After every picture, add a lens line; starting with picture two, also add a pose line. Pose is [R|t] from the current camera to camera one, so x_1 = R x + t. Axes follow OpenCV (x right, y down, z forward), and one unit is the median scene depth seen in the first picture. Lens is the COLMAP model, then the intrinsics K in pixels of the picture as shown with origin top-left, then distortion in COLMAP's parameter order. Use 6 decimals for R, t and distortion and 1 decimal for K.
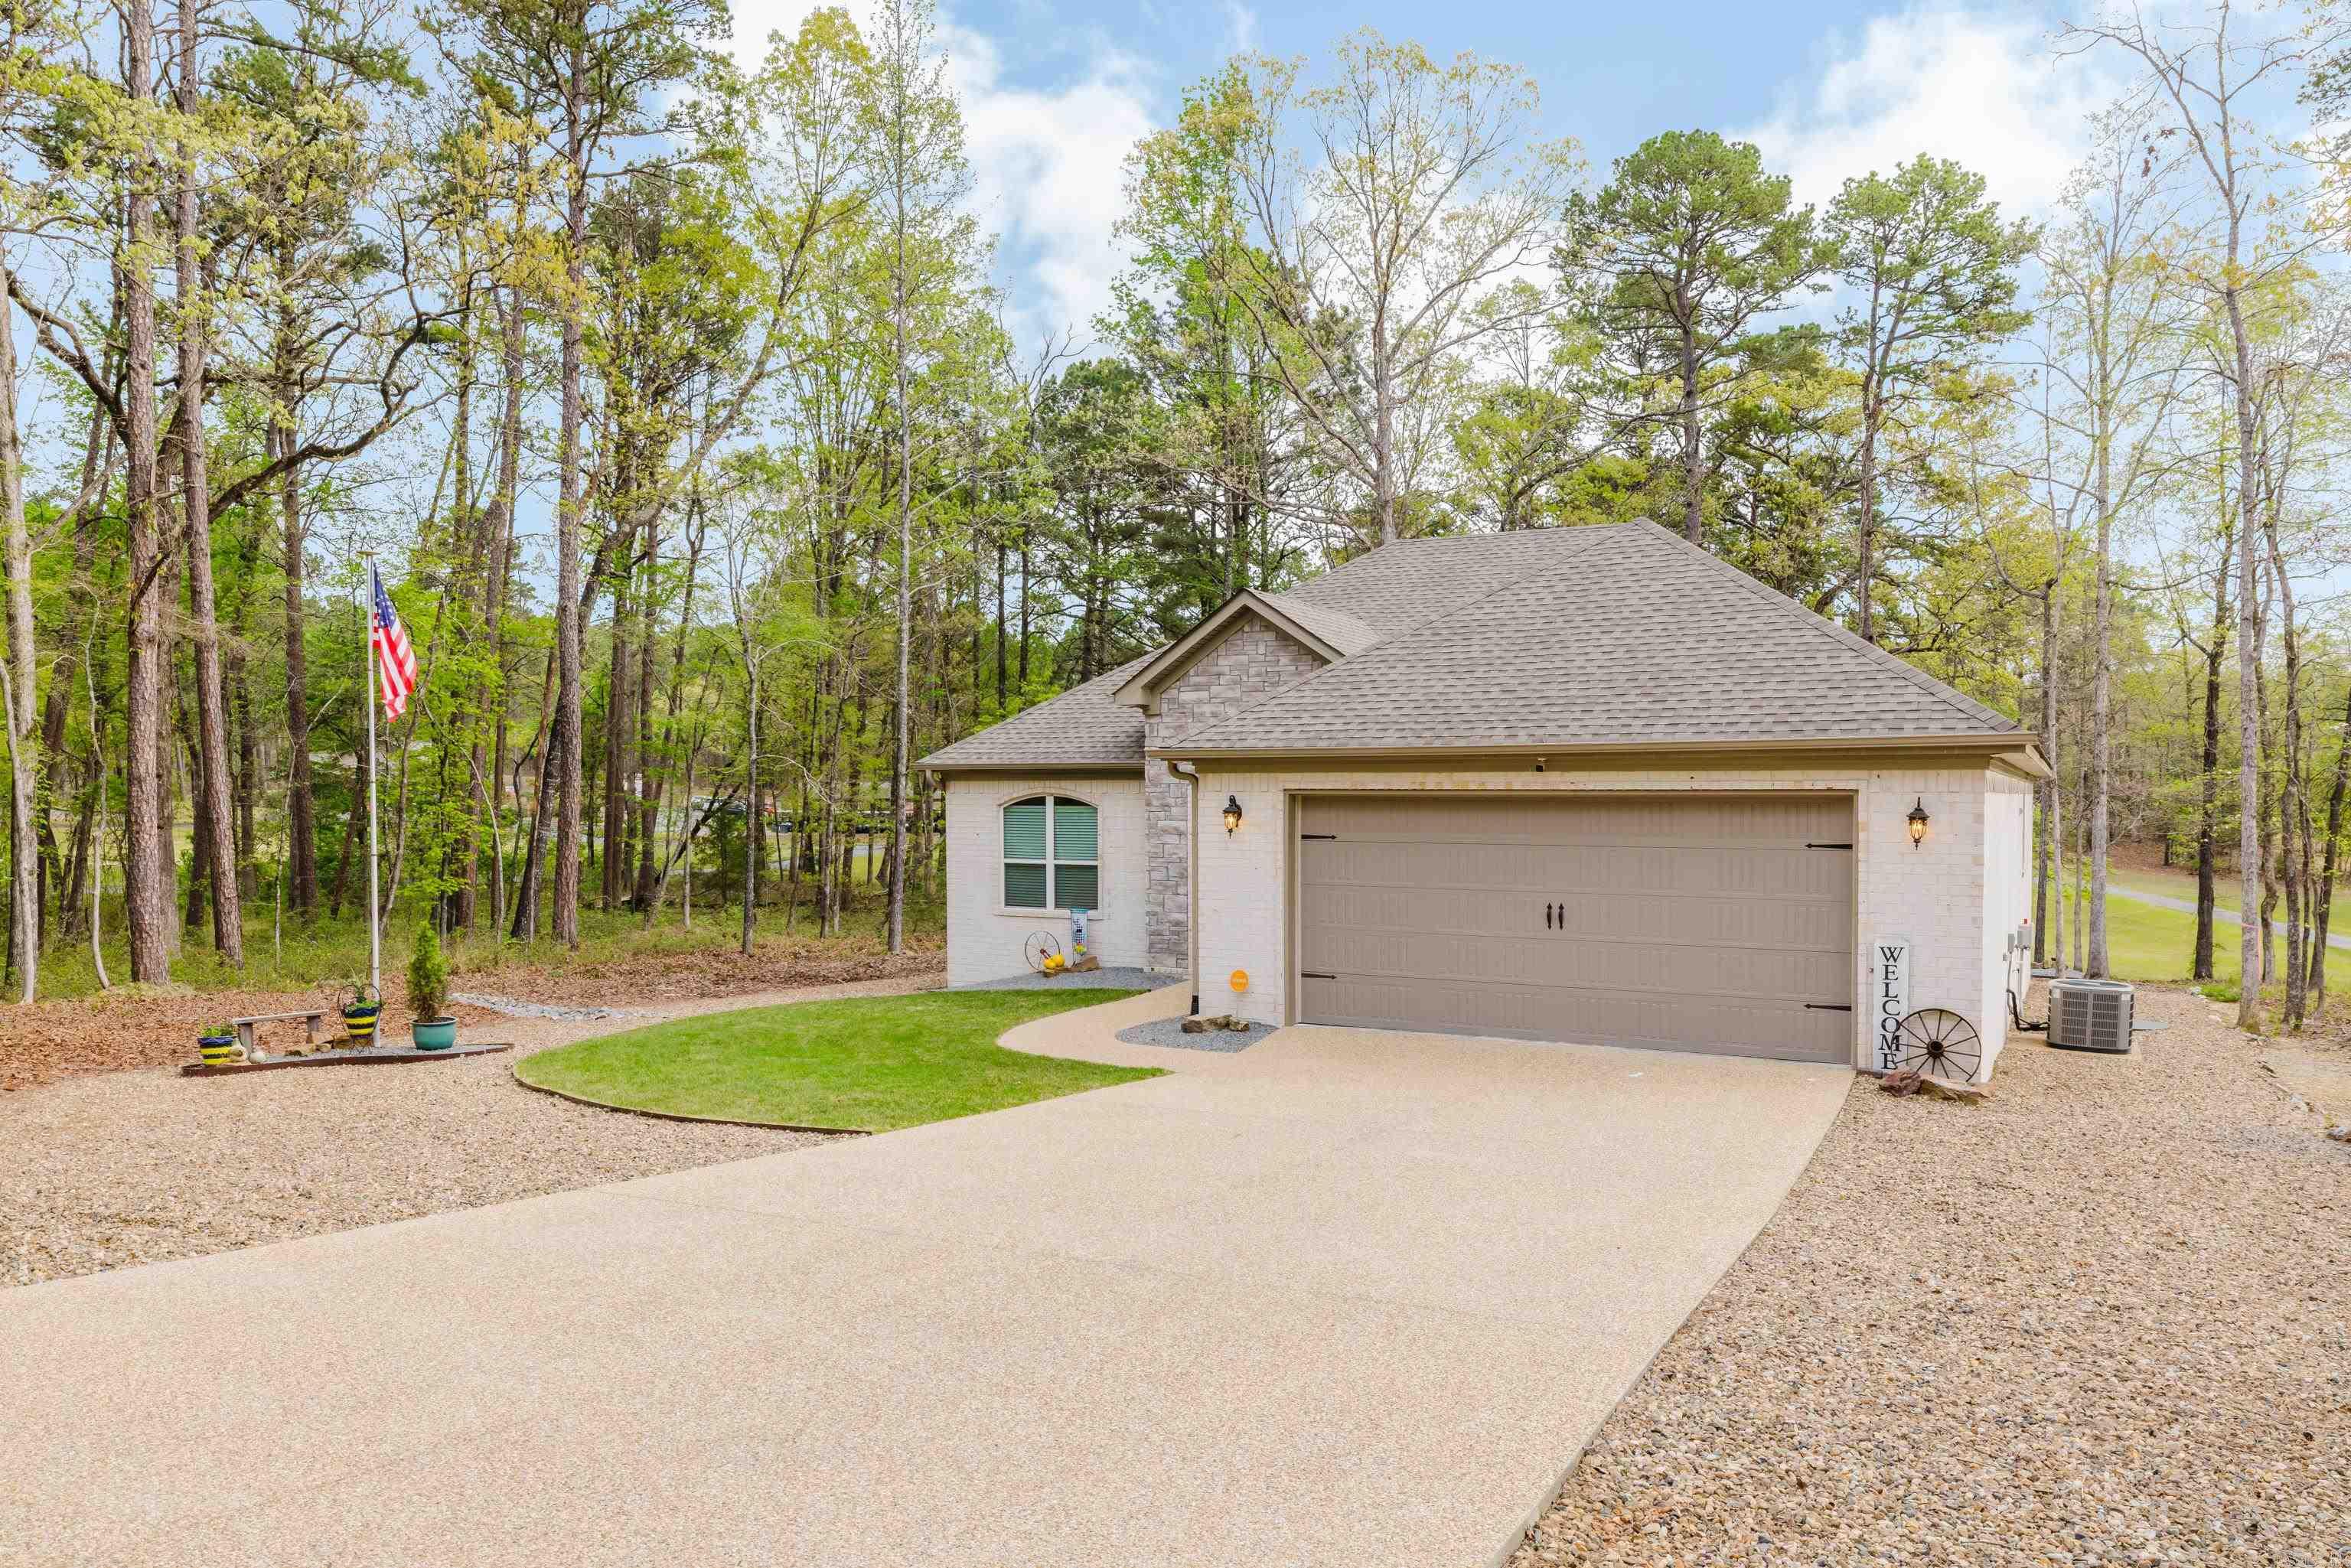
lens RADIAL K [[1654.5, 0, 1178.4], [0, 1654.5, 800.6], [0, 0, 1]] dist [-0.000976, 0.004240]
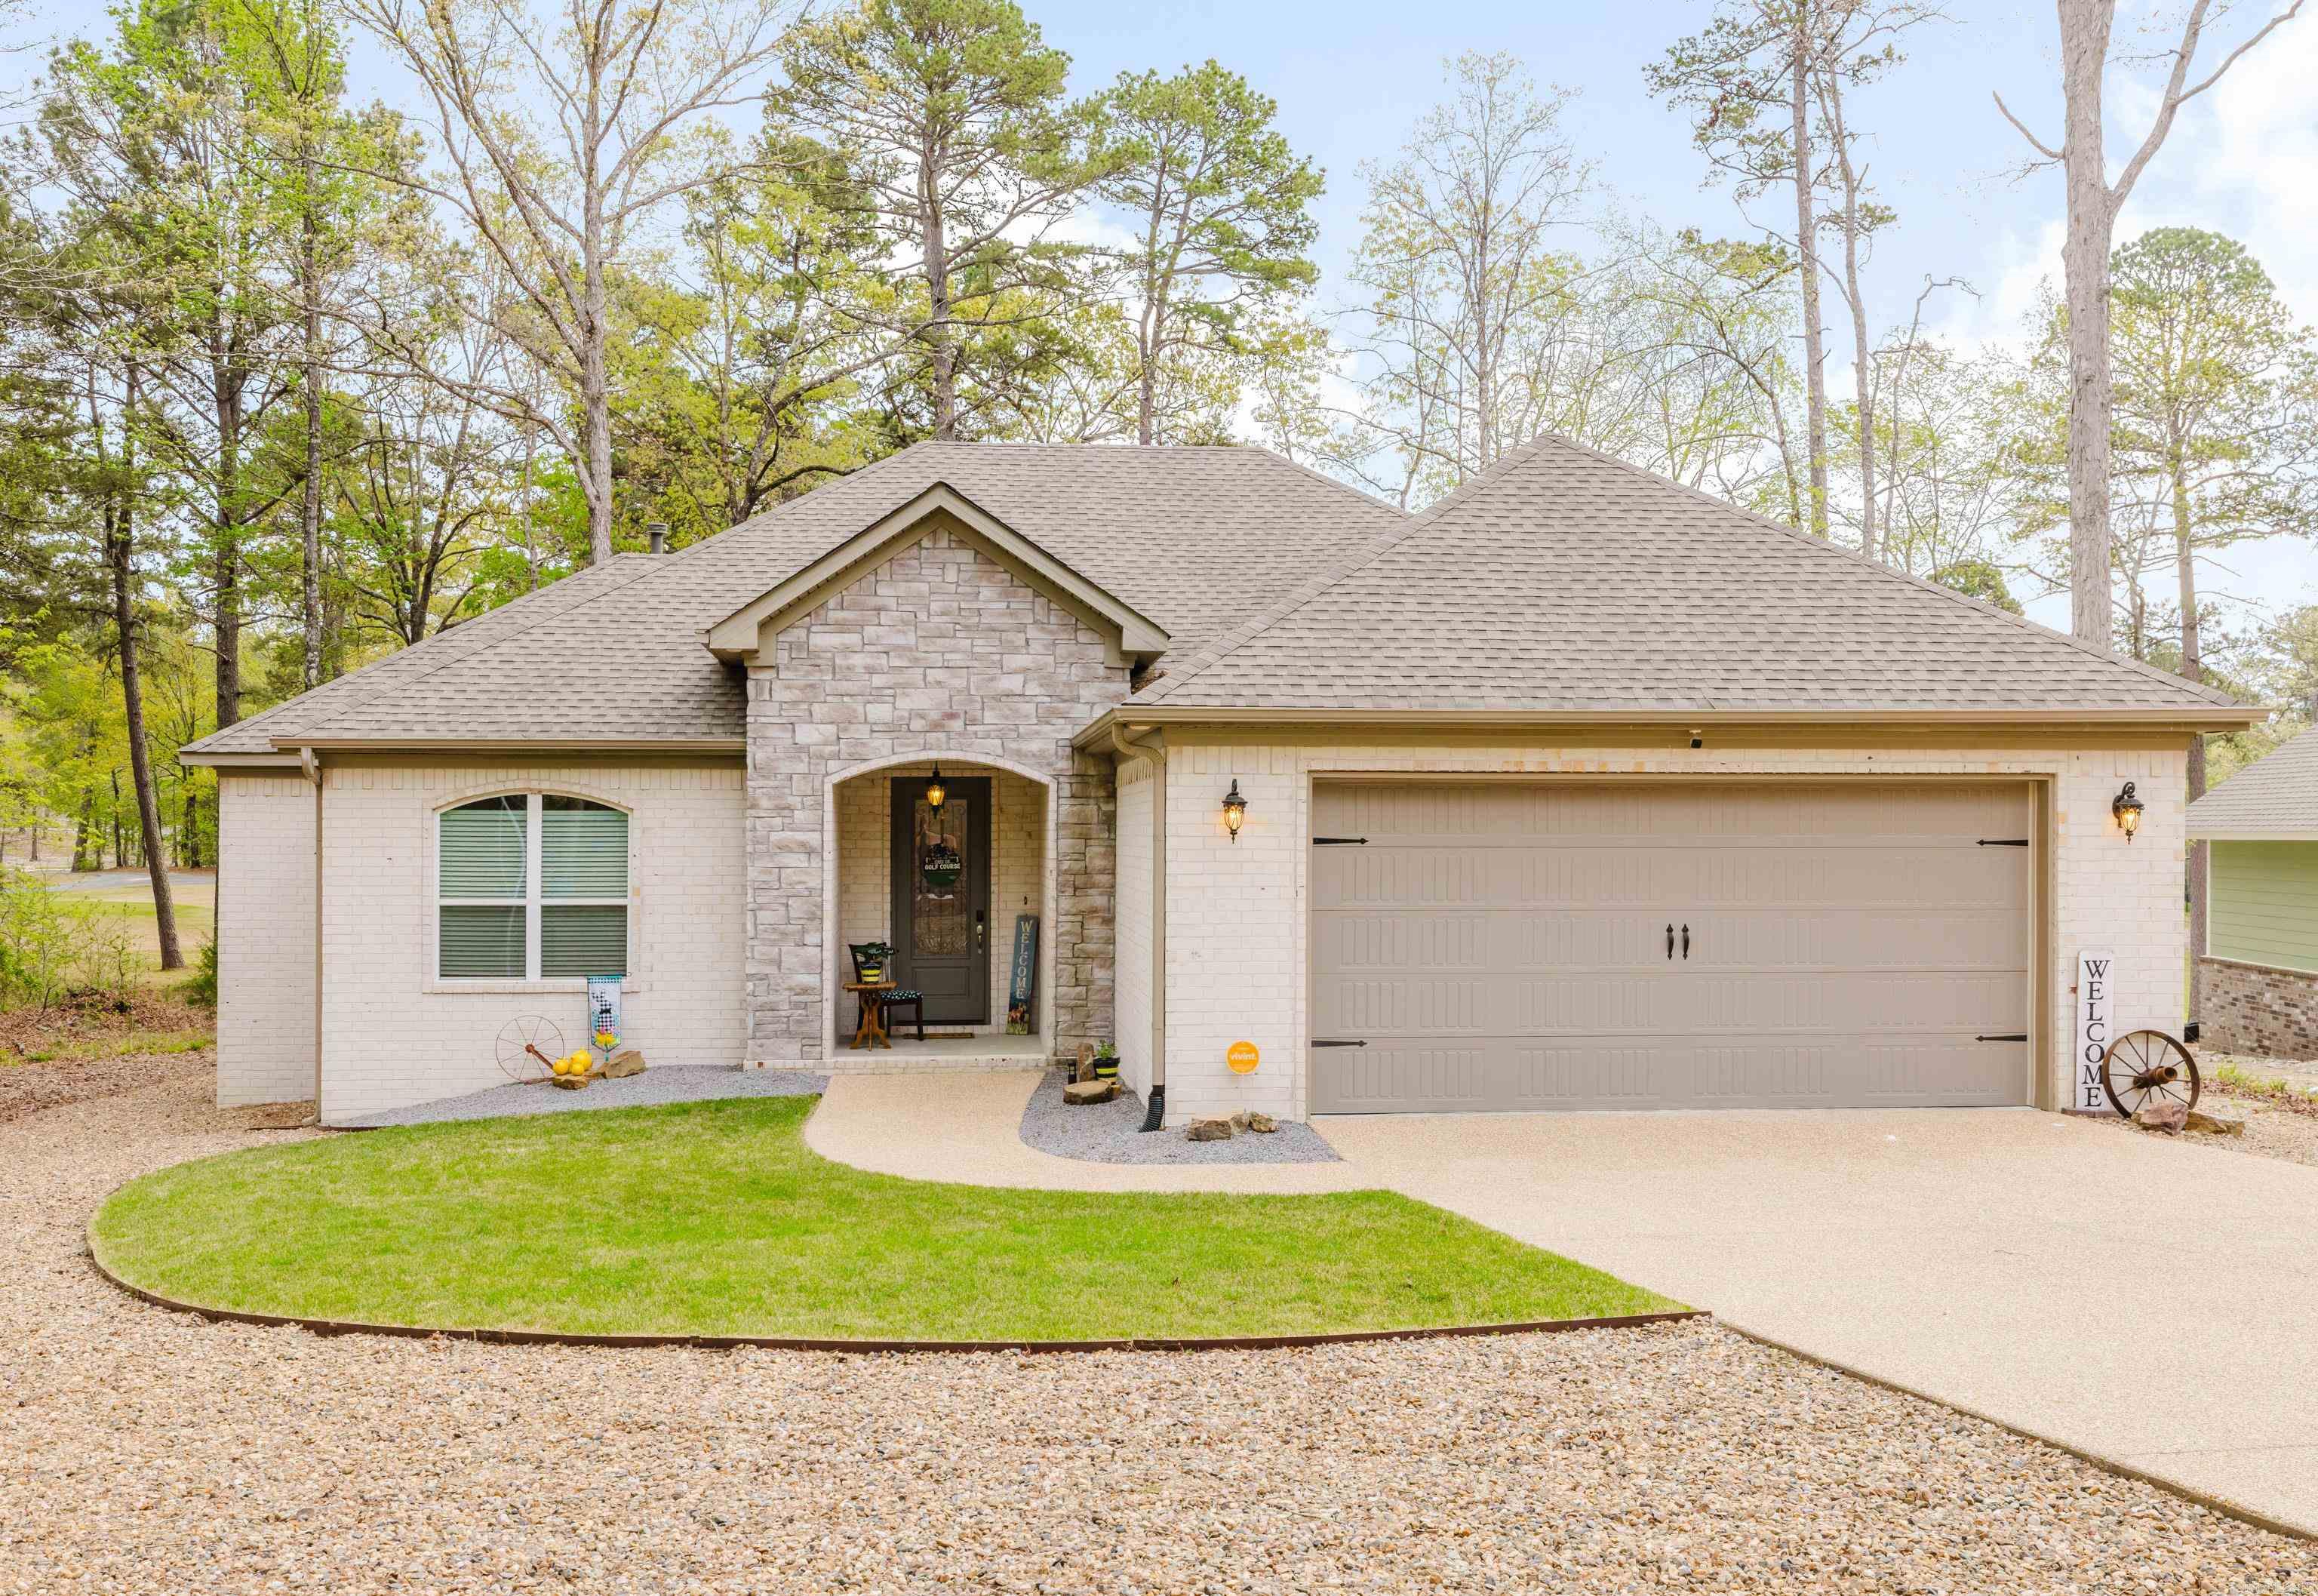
lens RADIAL K [[2127.2, 0, 1161.5], [0, 2127.2, 794.7], [0, 0, 1]] dist [0.011537, 0.000000]
pose [[0.821414, 0.008969, 0.570262, -0.375143], [0.003363, 0.999783, -0.020570, 0.016157], [-0.570323, 0.018814, 0.821205, 0.245764]]
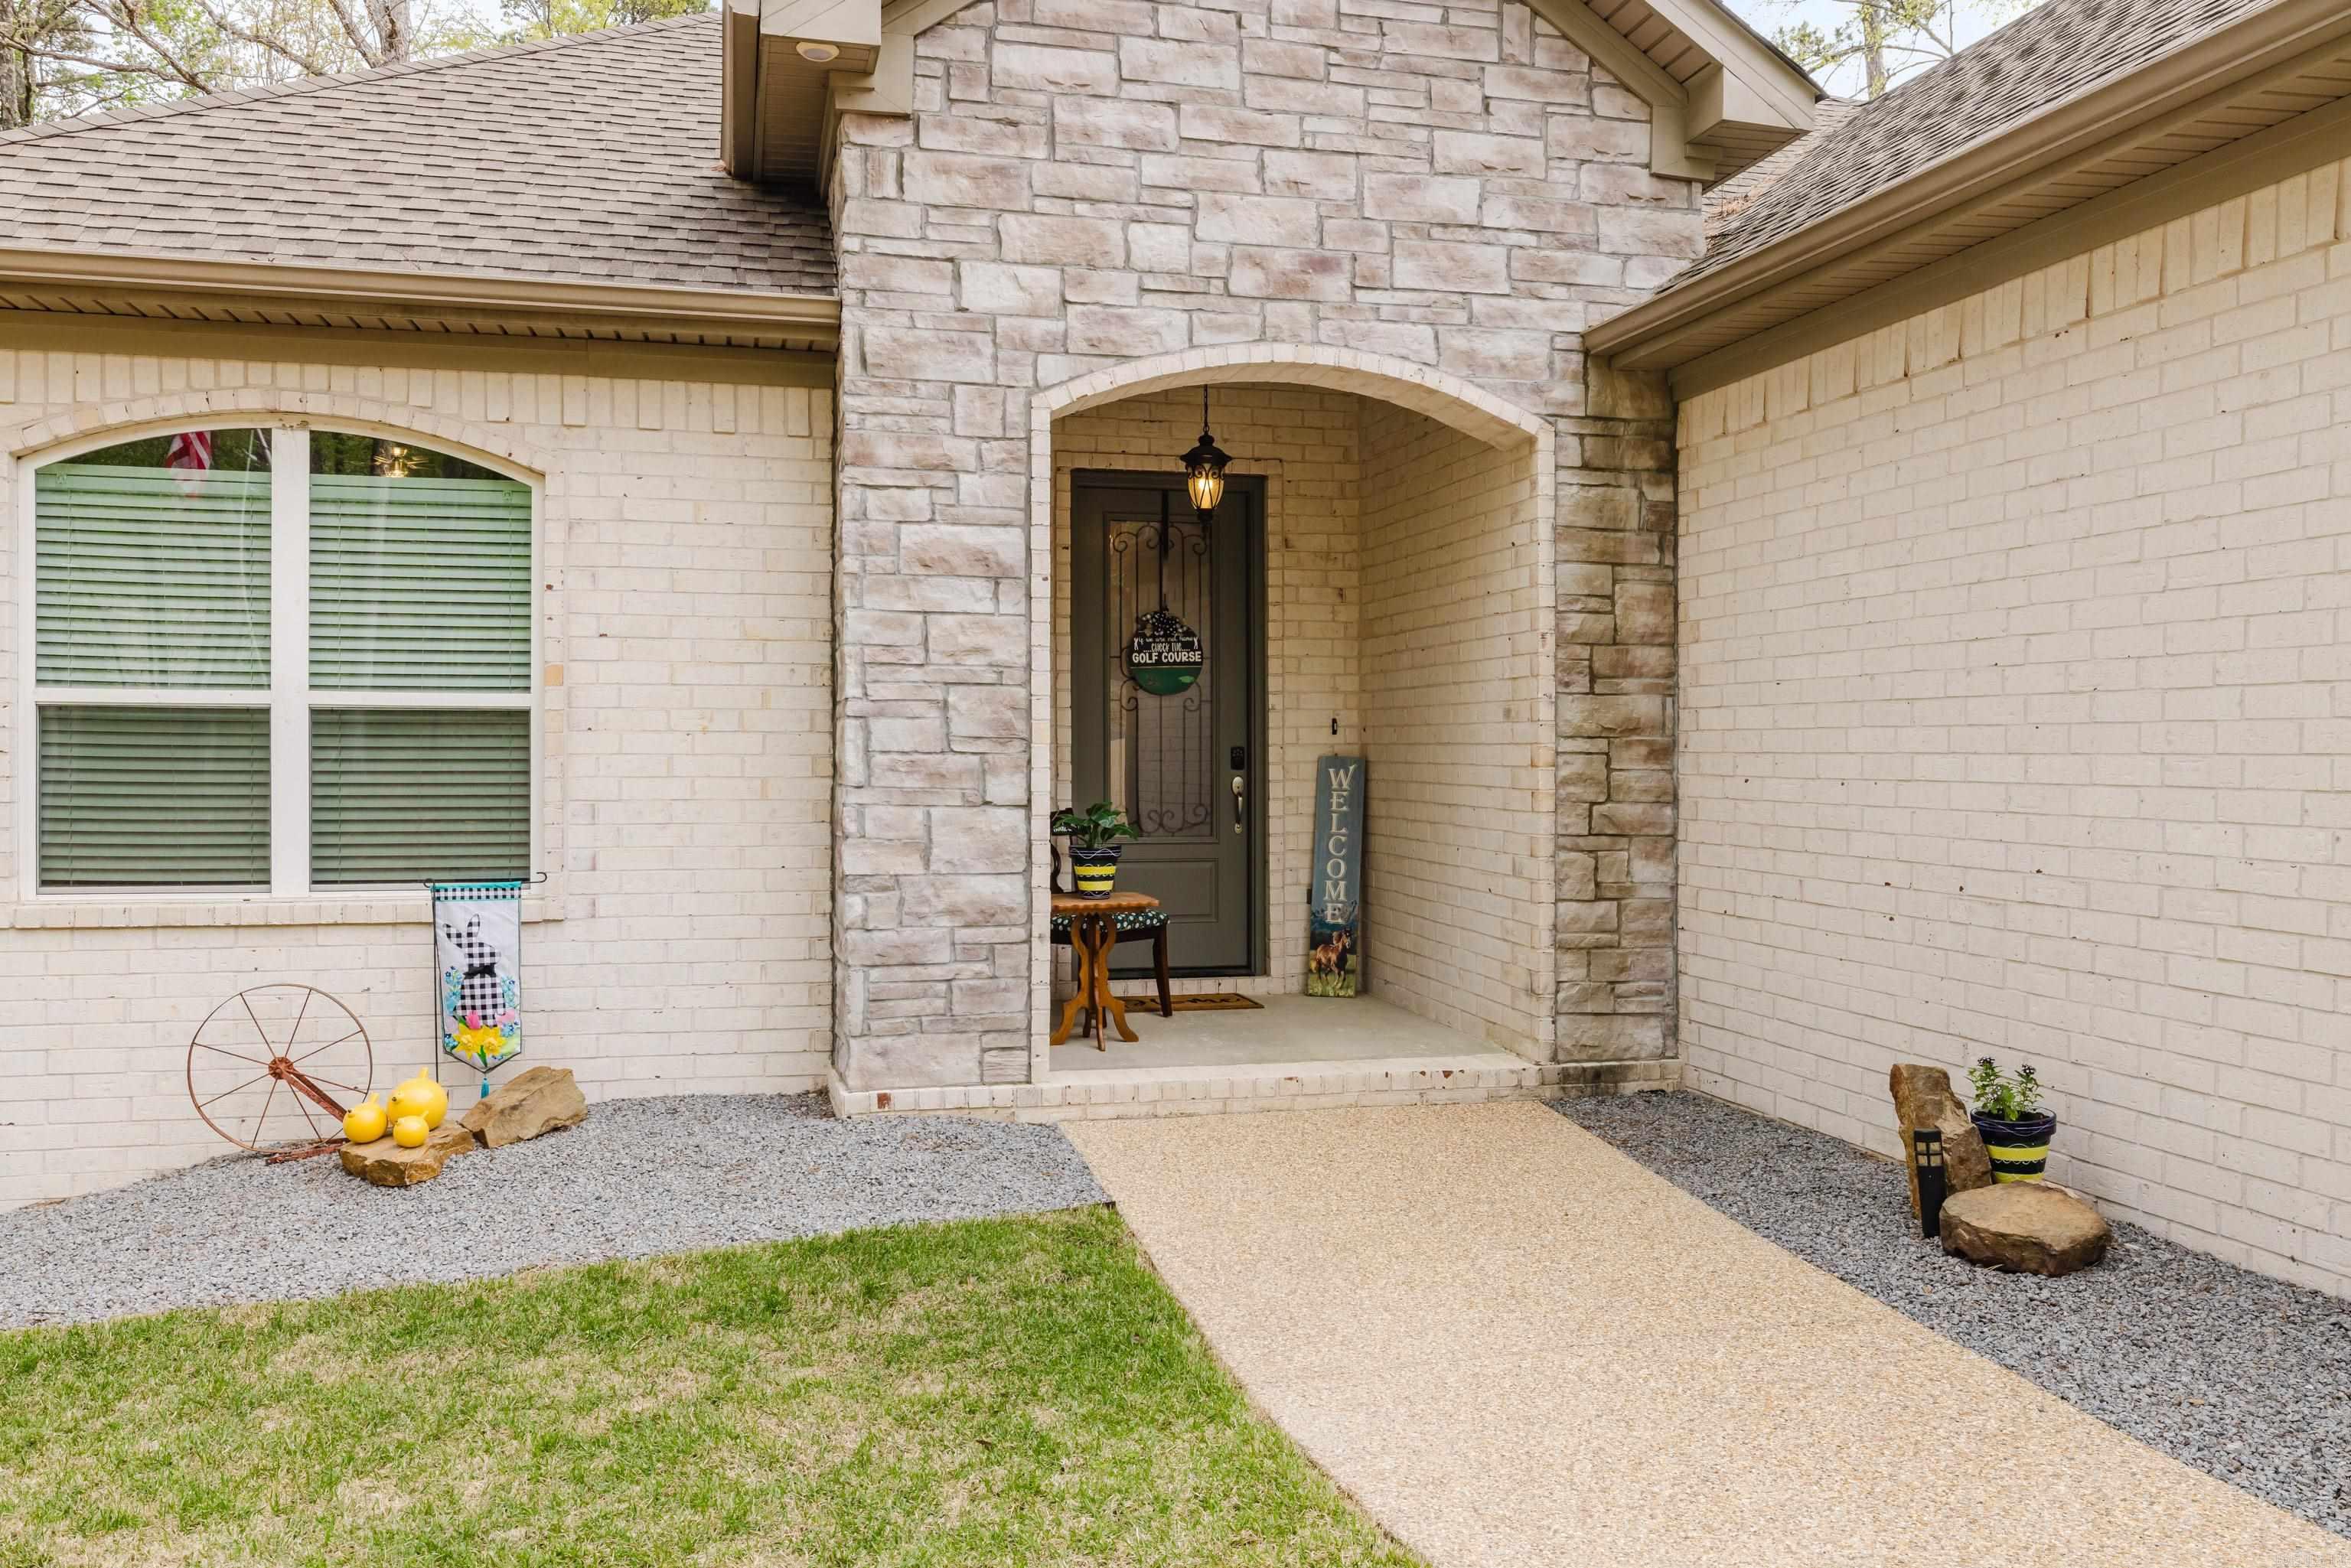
lens RADIAL K [[1910.1, 0, 1169.4], [0, 1910.1, 774.3], [0, 0, 1]] dist [0.010975, -0.003863]
pose [[0.743446, -0.008165, 0.668747, -0.189987], [-0.000581, 0.999917, 0.012854, 0.049866], [-0.668796, -0.009945, 0.743379, 0.783748]]
